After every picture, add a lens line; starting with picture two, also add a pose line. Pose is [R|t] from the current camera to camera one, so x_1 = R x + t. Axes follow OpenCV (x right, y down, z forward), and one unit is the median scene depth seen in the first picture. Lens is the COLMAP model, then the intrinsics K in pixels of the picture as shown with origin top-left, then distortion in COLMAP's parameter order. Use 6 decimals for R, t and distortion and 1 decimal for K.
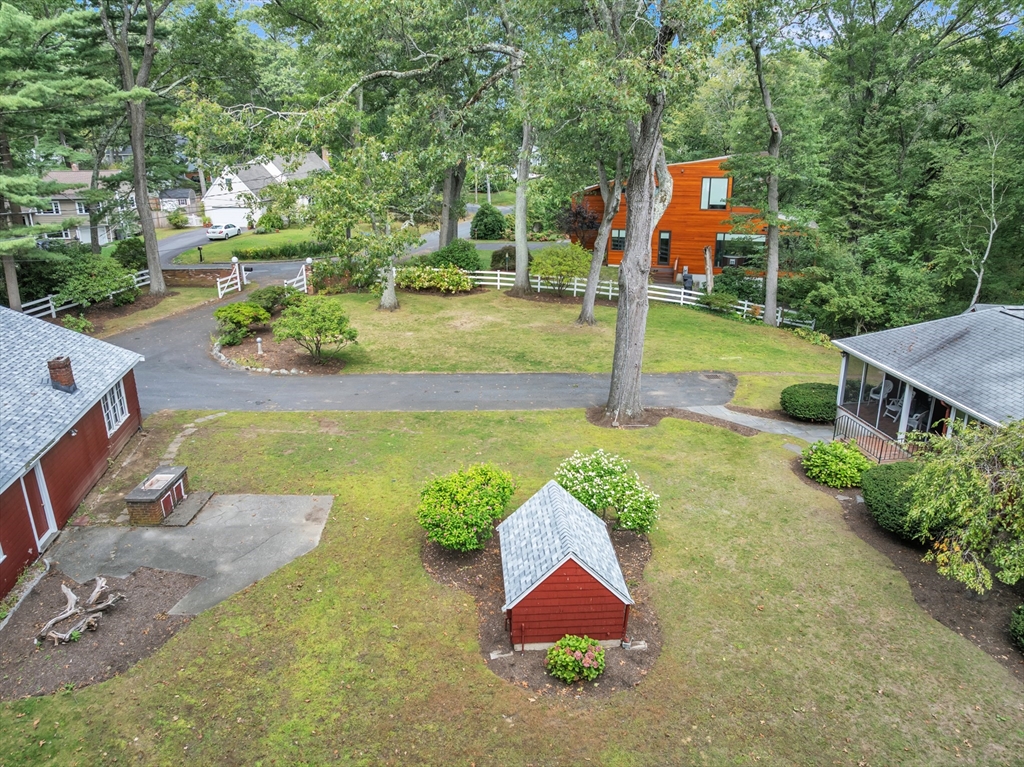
lens RADIAL K [[731.4, 0, 512.0], [0, 731.4, 383.5], [0, 0, 1]] dist [-0.036577, -0.002325]
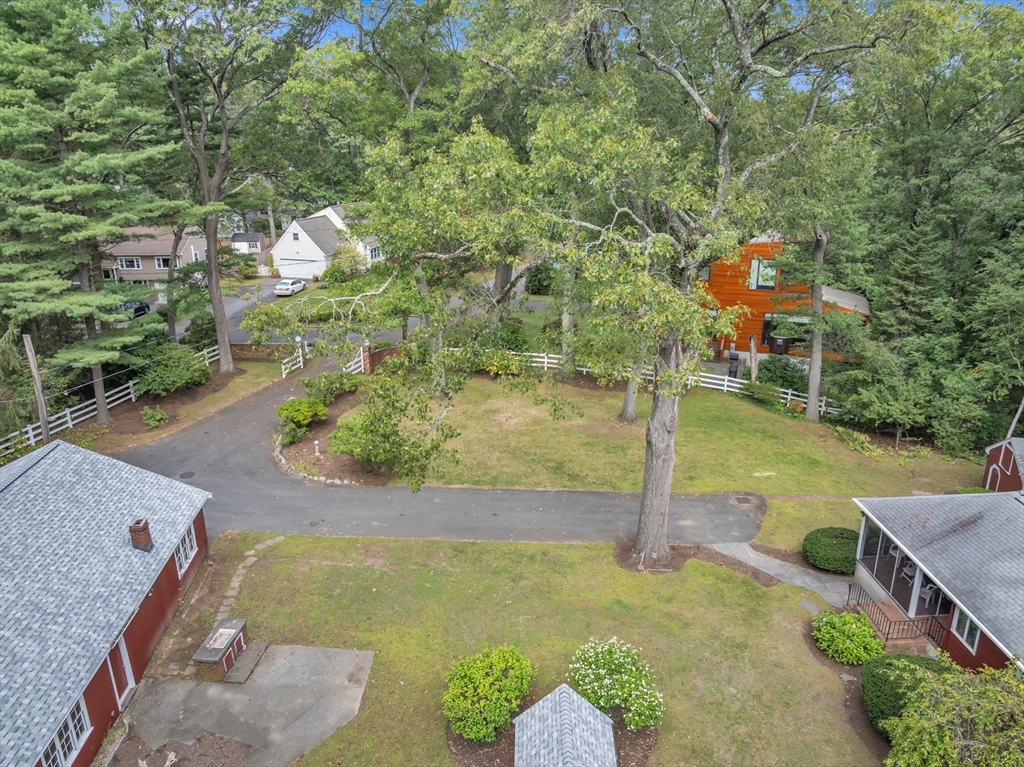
lens RADIAL K [[731.4, 0, 512.0], [0, 731.4, 383.5], [0, 0, 1]] dist [-0.036577, -0.002325]
pose [[0.996338, 0.027487, -0.080965, 0.034082], [-0.027495, 0.999621, 0.001012, -0.206552], [0.080962, 0.001218, 0.996716, -0.069052]]
